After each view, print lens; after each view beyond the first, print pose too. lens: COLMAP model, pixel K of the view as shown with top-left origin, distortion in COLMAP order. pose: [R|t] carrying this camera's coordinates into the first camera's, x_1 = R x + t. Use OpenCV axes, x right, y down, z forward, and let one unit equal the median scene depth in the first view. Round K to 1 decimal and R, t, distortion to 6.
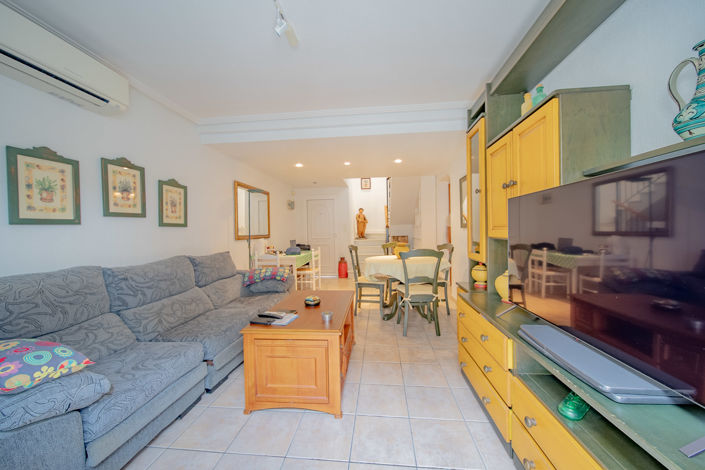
lens RADIAL K [[258.5, 0, 352.5], [0, 258.5, 235.0], [0, 0, 1]] dist [-0.000561, -0.000041]
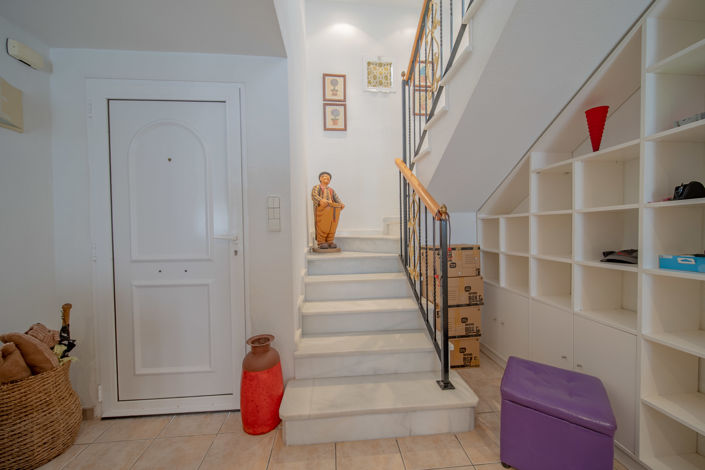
lens RADIAL K [[258.5, 0, 352.5], [0, 258.5, 235.0], [0, 0, 1]] dist [-0.000561, -0.000041]
pose [[0.978471, 0.010129, 0.206136, -0.005735], [-0.010476, 0.999945, 0.000593, -0.009257], [-0.206119, -0.002739, 0.978523, 0.615290]]
